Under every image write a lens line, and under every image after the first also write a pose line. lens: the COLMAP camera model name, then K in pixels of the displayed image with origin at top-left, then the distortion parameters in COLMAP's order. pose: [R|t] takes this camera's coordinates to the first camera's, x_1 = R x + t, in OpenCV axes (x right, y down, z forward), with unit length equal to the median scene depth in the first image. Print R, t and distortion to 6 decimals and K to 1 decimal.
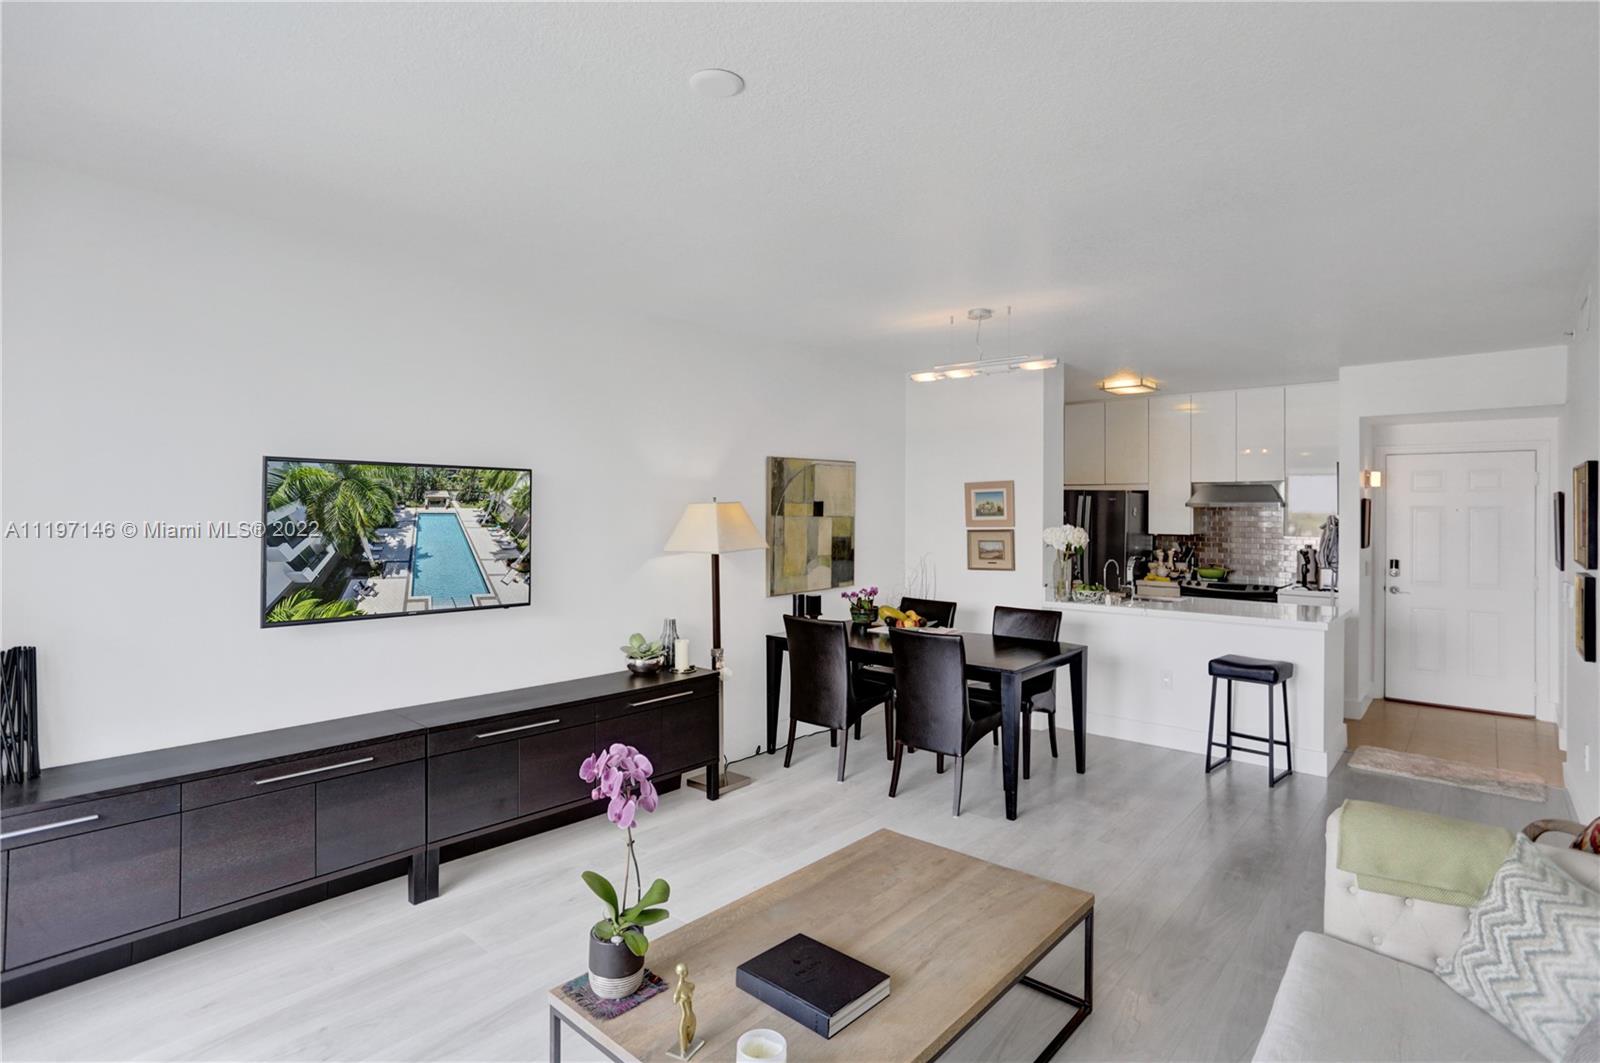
lens RADIAL K [[792.2, 0, 791.7], [0, 792.2, 506.4], [0, 0, 1]] dist [-0.052027, 0.027600]
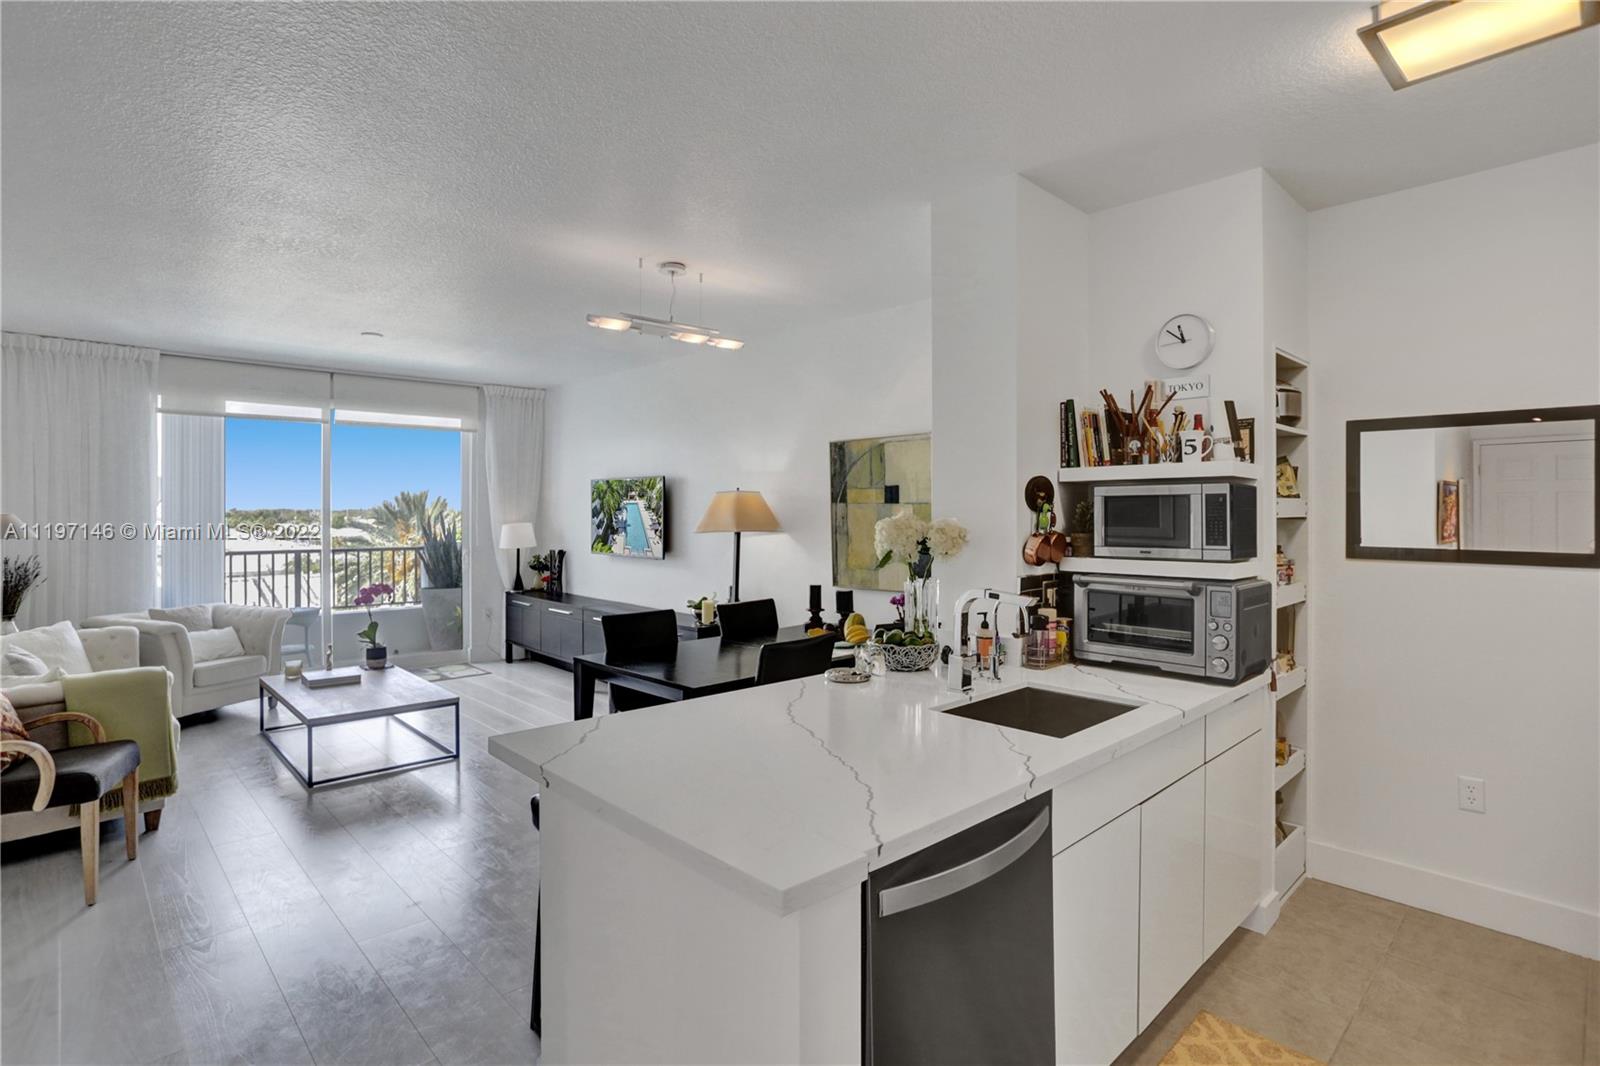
lens RADIAL K [[792.2, 0, 791.7], [0, 792.2, 507.9], [0, 0, 1]] dist [-0.052027, 0.027600]
pose [[-0.079982, -0.010283, -0.996743, 1.049545], [0.003792, 0.999936, -0.010621, 0.031009], [0.996789, -0.004629, -0.079938, 1.142174]]
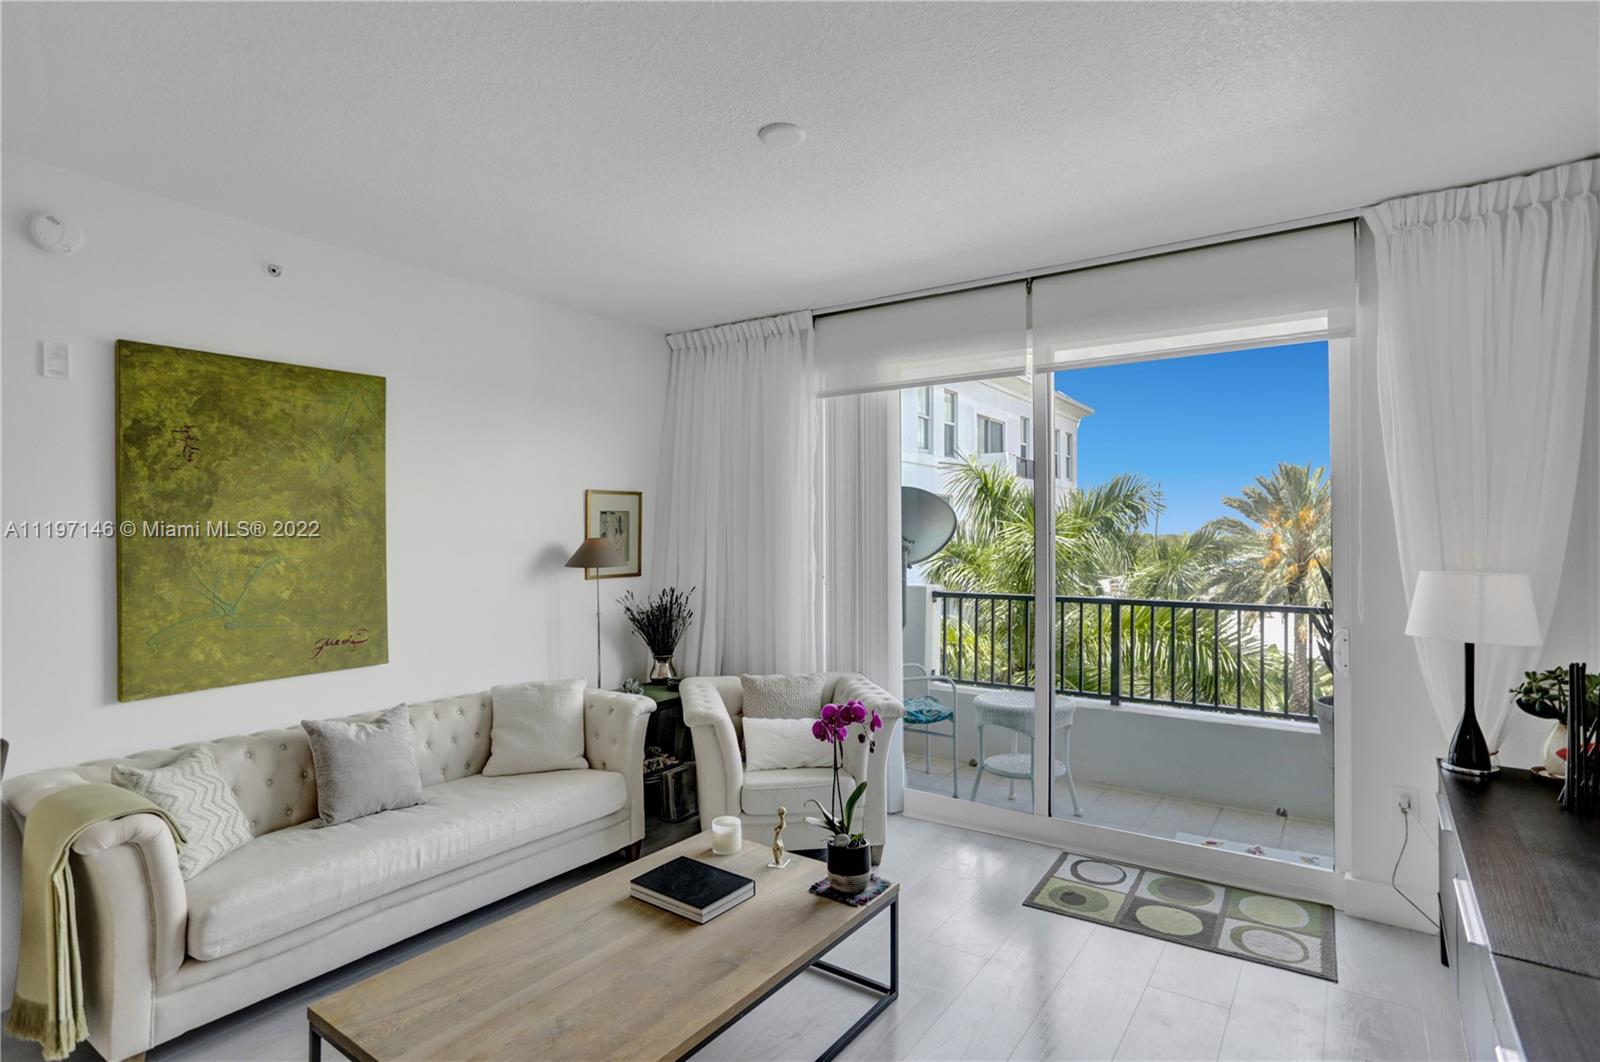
lens RADIAL K [[808.8, 0, 802.0], [0, 808.8, 522.5], [0, 0, 1]] dist [-0.051063, 0.031952]
pose [[-0.991762, -0.006082, -0.127951, 0.005195], [-0.003089, 0.999717, -0.023584, 0.026707], [0.128058, -0.022995, -0.991500, 0.947740]]
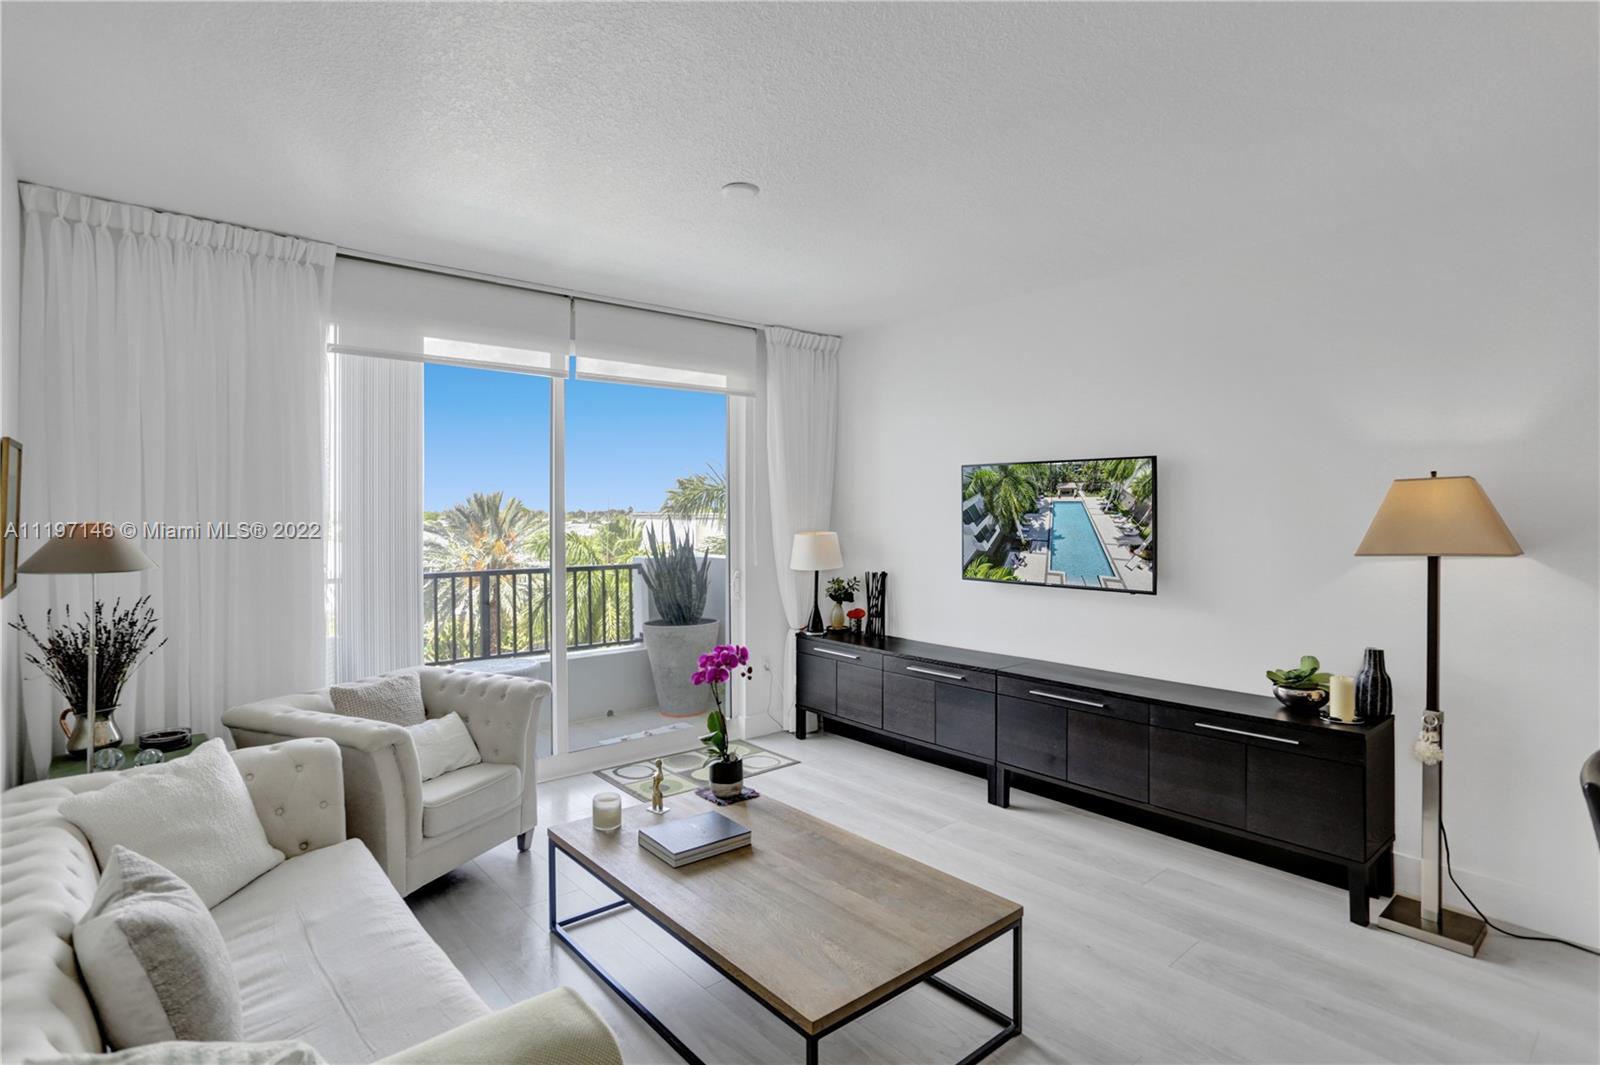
lens RADIAL K [[806.1, 0, 799.1], [0, 806.1, 497.0], [0, 0, 1]] dist [-0.052523, 0.032520]
pose [[-0.123030, -0.020131, -0.992199, 0.584148], [0.004129, 0.999775, -0.020797, 0.018656], [0.992394, -0.006655, -0.122919, 0.558040]]
